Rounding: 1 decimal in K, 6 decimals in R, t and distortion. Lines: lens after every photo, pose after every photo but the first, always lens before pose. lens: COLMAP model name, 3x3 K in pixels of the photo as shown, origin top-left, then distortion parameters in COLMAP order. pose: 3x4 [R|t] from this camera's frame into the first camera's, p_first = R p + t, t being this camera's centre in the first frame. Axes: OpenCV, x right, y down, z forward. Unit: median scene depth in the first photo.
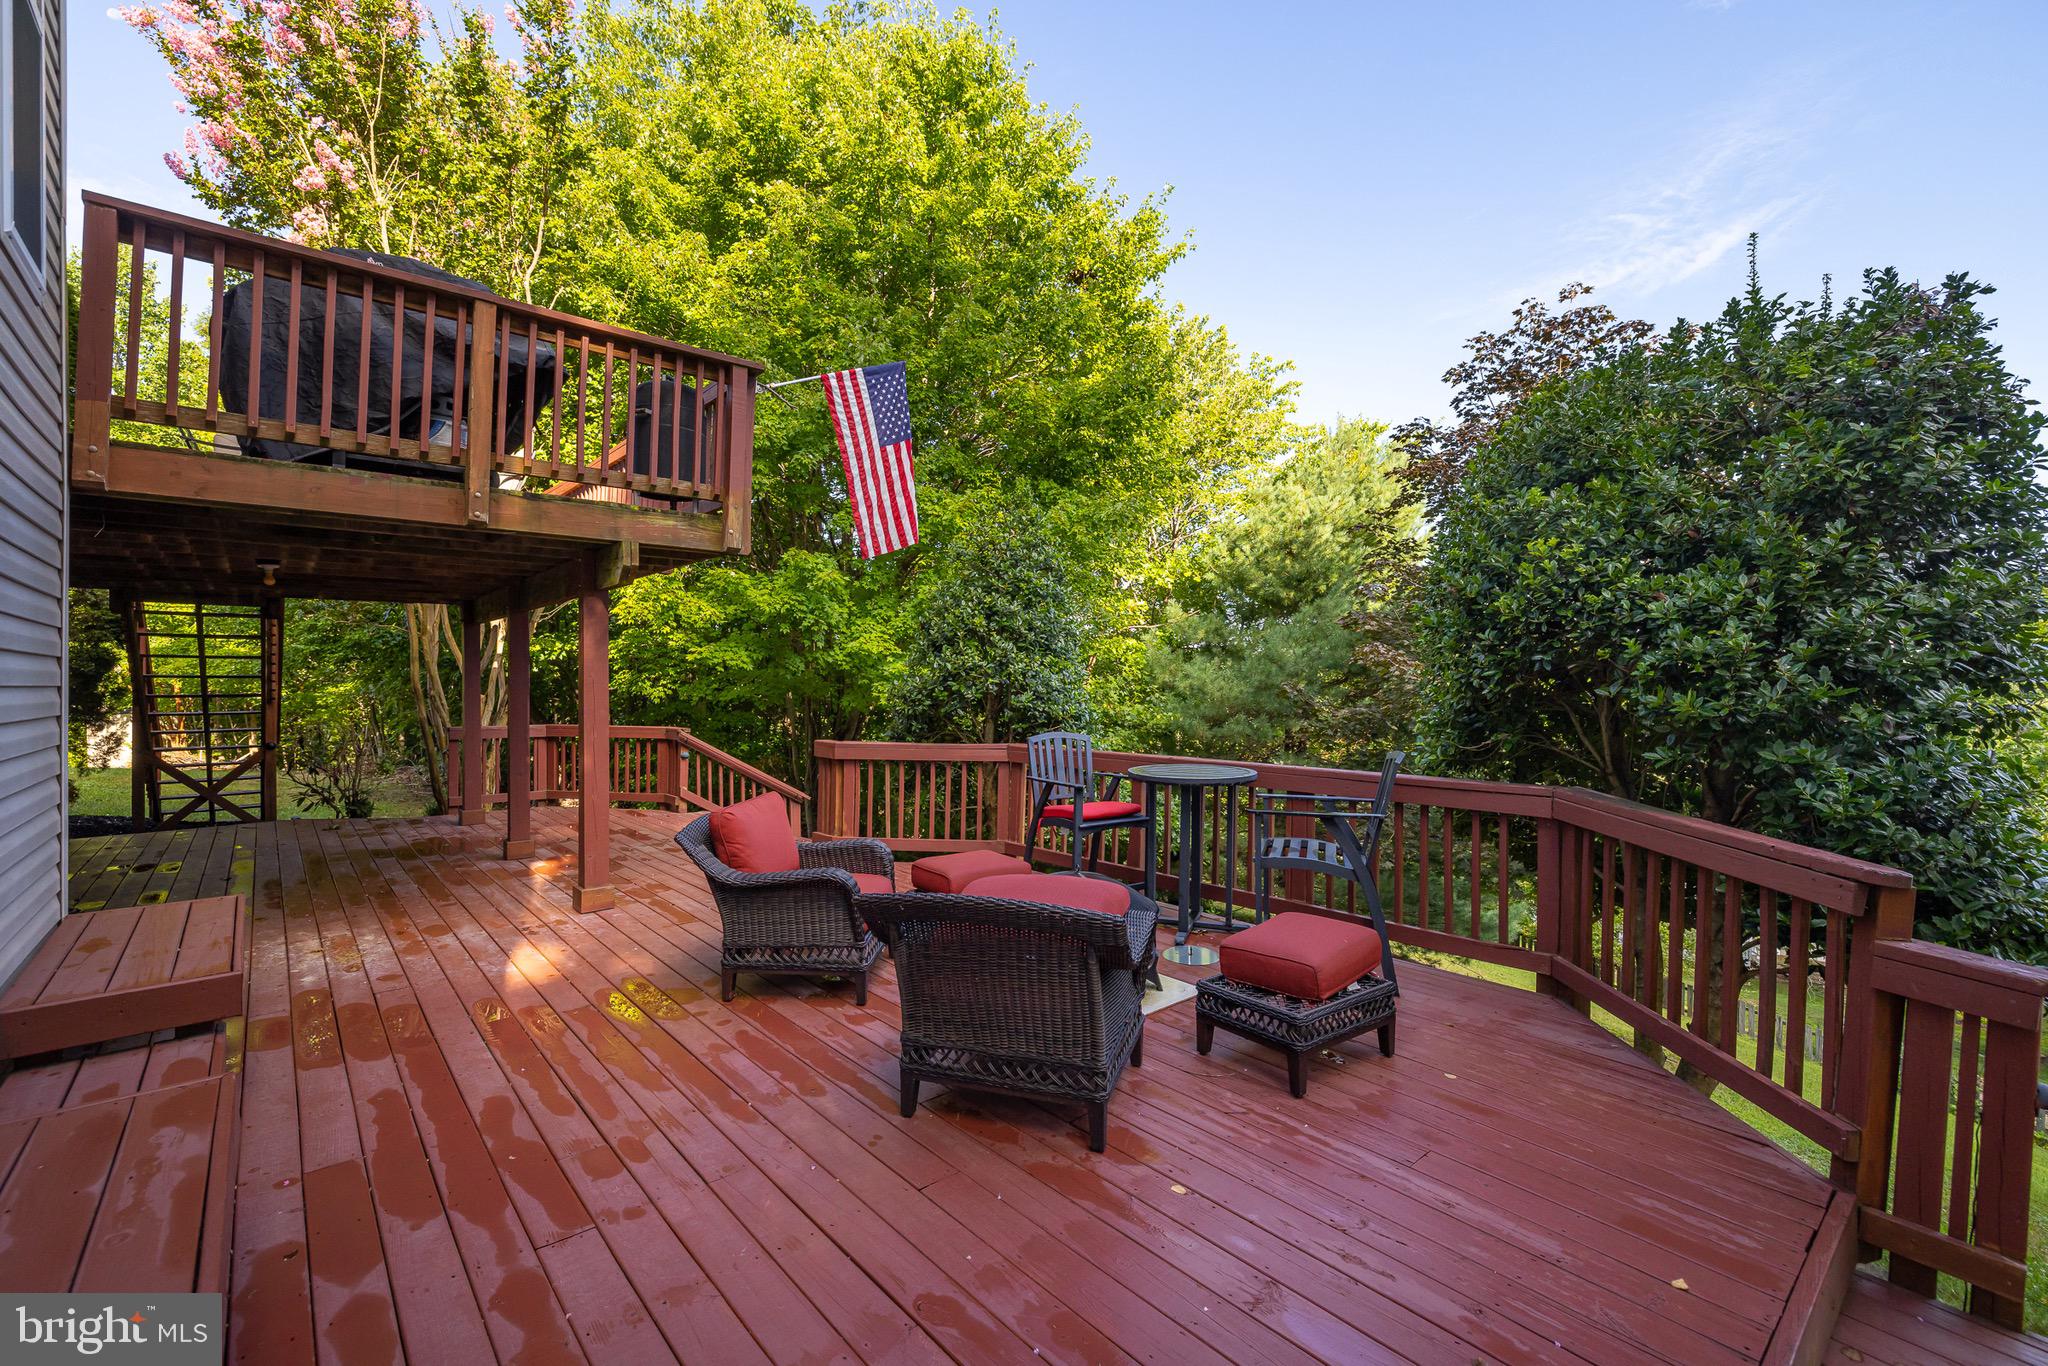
lens RADIAL K [[852.4, 0, 1025.2], [0, 852.4, 646.4], [0, 0, 1]] dist [-0.002435, 0.000173]
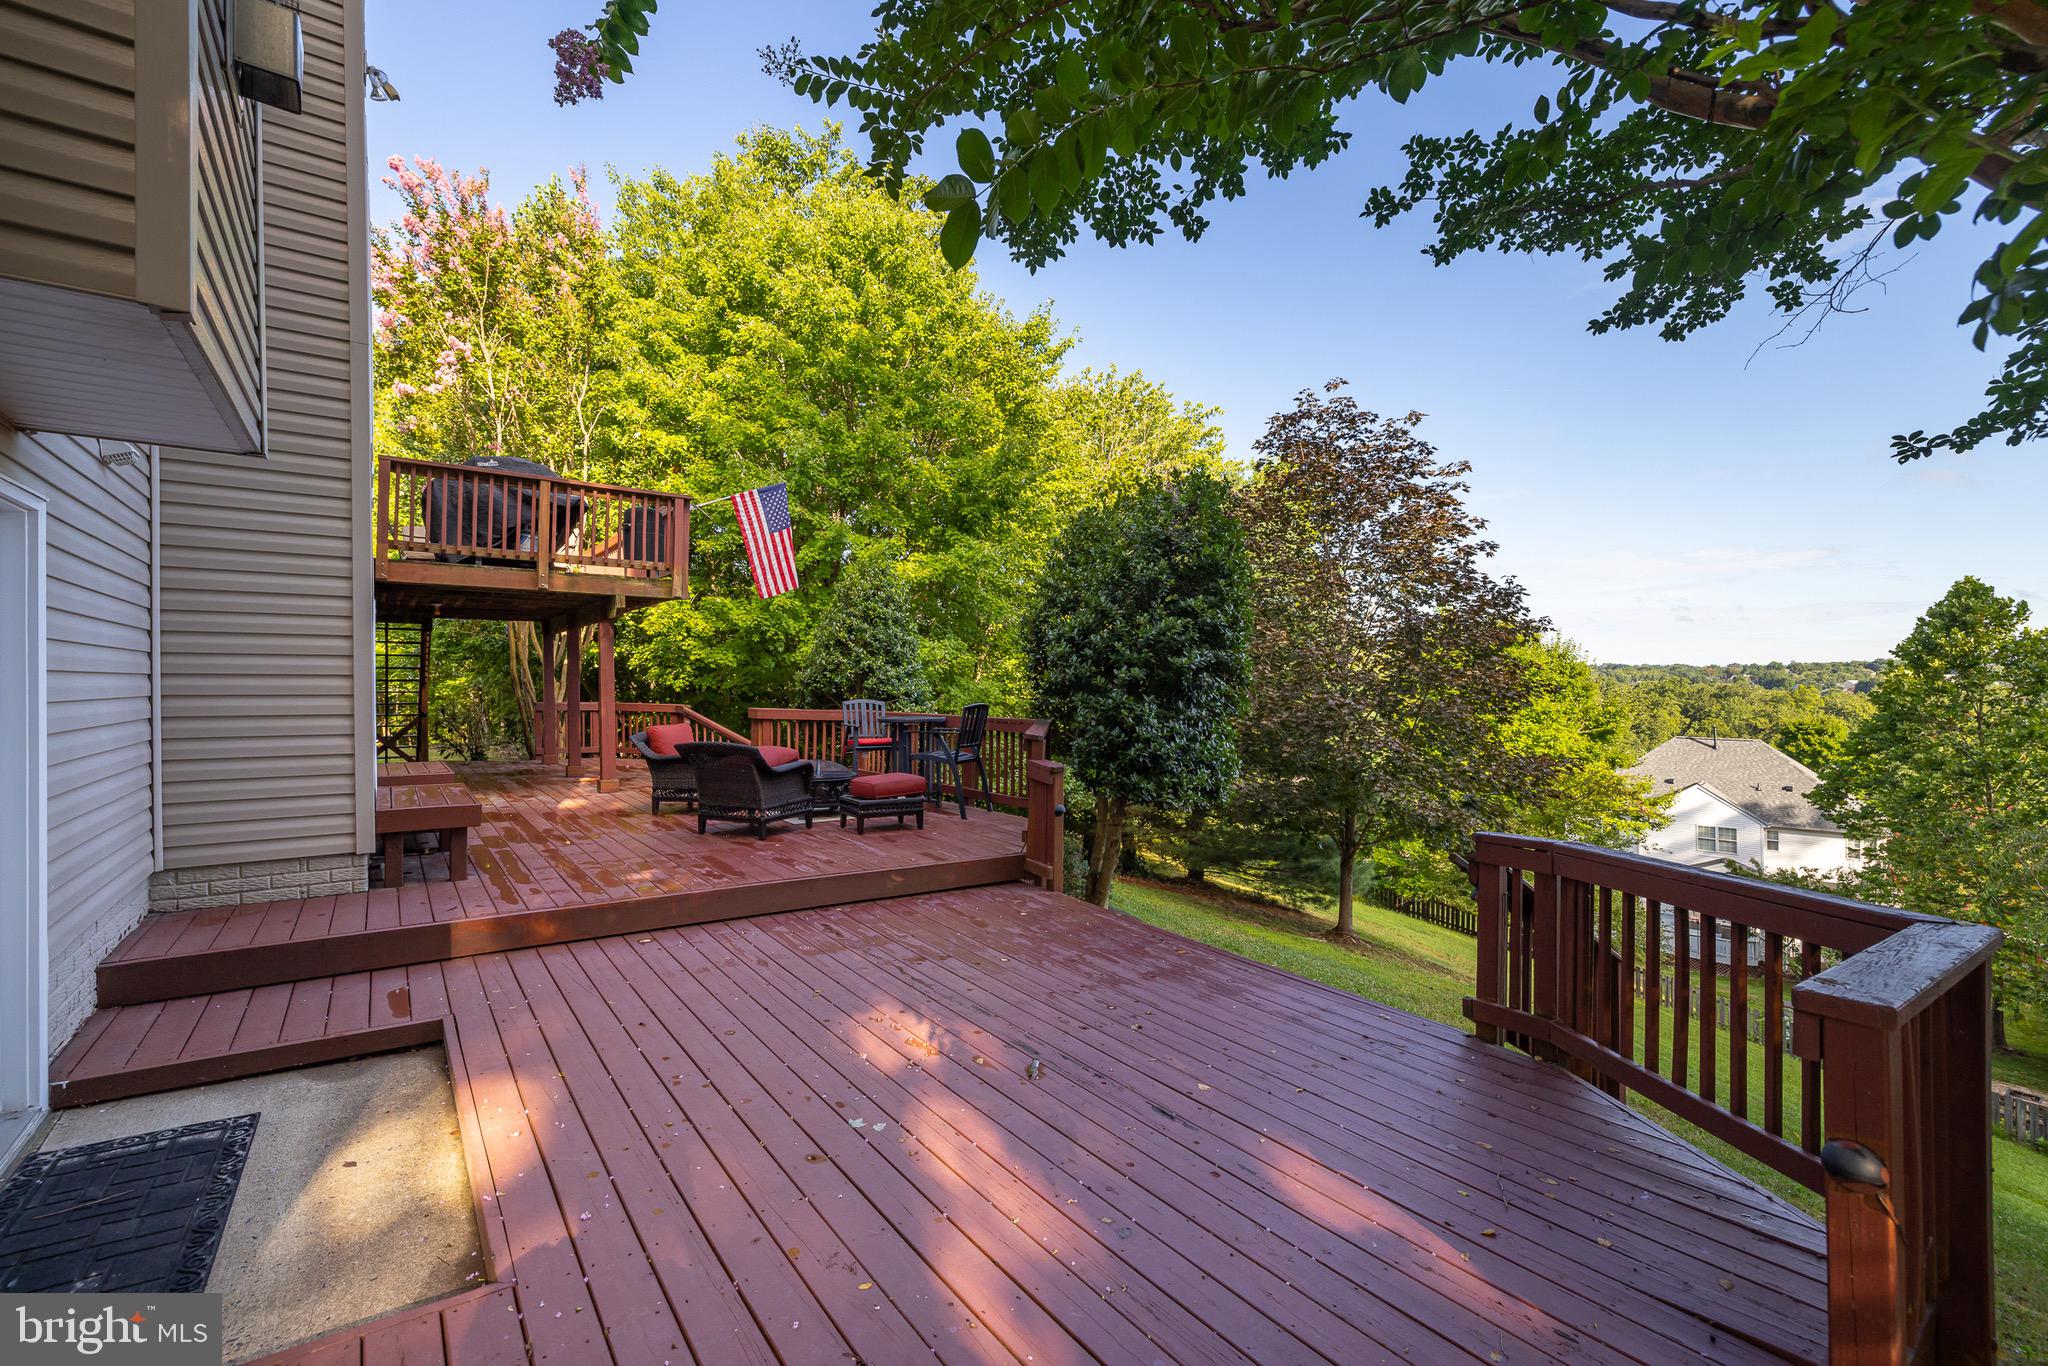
lens RADIAL K [[852.4, 0, 1021.0], [0, 852.4, 678.5], [0, 0, 1]] dist [-0.002435, 0.000173]
pose [[0.996673, 0.006126, -0.081269, 0.387161], [-0.003444, 0.999446, 0.033095, -0.001232], [0.081427, -0.032705, 0.996143, -0.551430]]
